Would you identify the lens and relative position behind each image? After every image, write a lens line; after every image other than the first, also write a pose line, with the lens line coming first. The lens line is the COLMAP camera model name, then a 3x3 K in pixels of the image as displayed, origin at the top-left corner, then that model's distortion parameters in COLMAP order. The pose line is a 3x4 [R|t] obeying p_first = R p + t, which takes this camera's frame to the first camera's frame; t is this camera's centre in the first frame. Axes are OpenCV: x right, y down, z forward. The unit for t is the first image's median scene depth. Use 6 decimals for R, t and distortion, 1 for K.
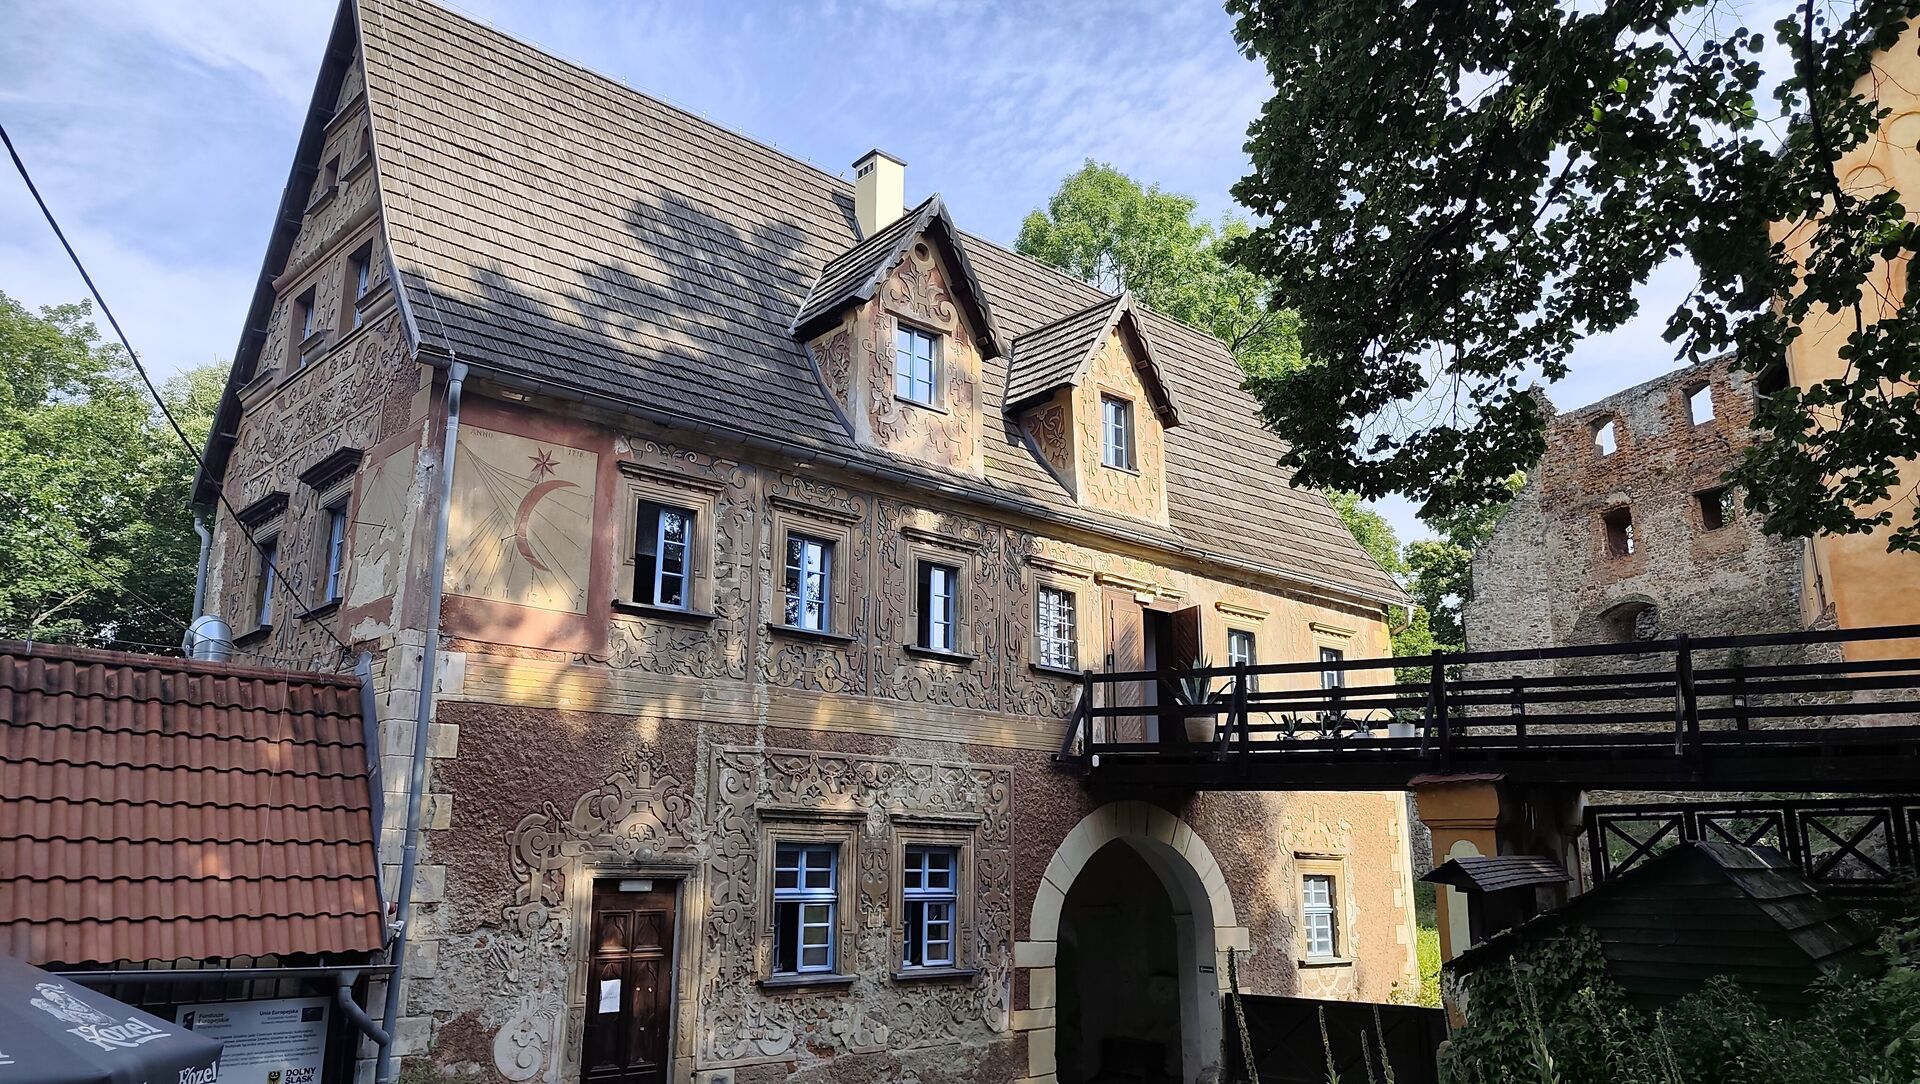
lens RADIAL K [[1307.6, 0, 960.4], [0, 1307.6, 542.2], [0, 0, 1]] dist [0.034225, -0.037671]
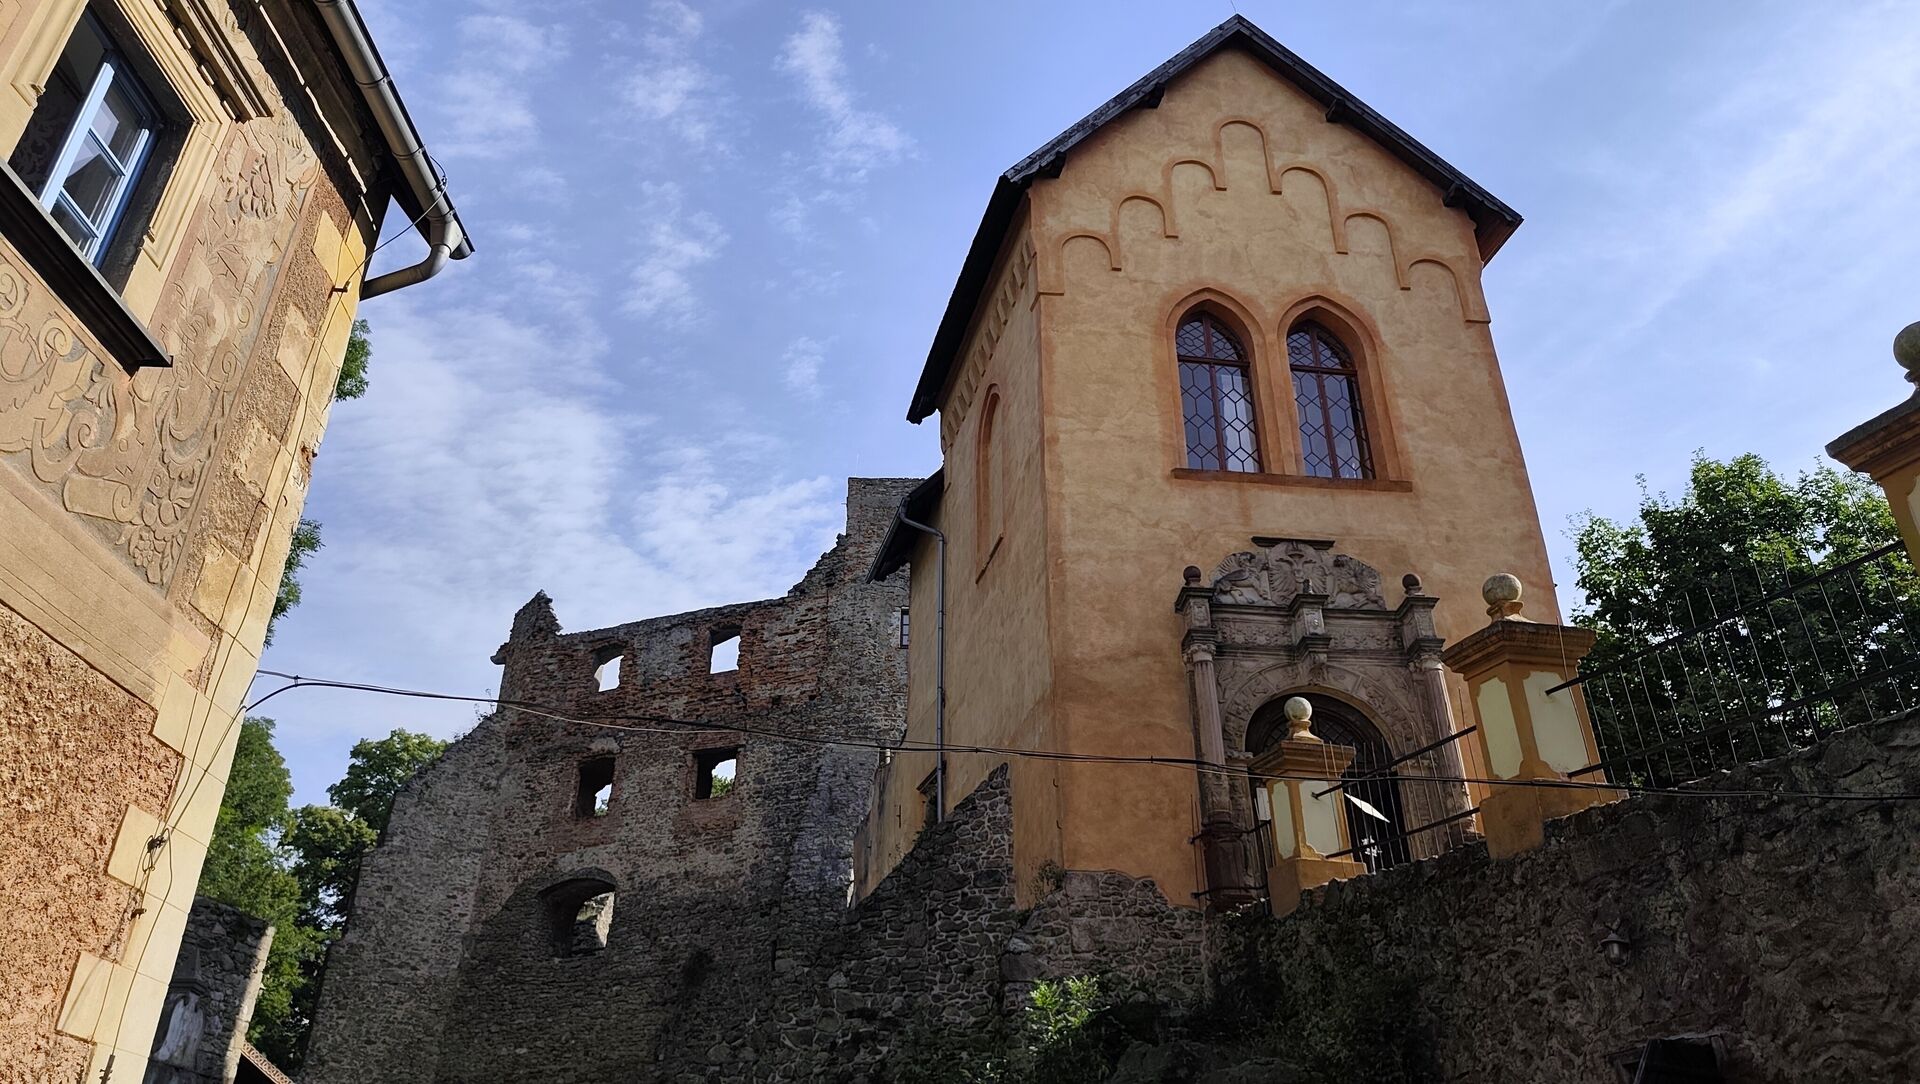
lens RADIAL K [[1307.6, 0, 956.5], [0, 1307.6, 548.0], [0, 0, 1]] dist [0.034225, -0.037671]
pose [[0.684829, 0.362210, 0.632308, 0.346889], [-0.173609, 0.923829, -0.341175, 0.296609], [-0.707721, 0.123872, 0.695547, 0.962439]]
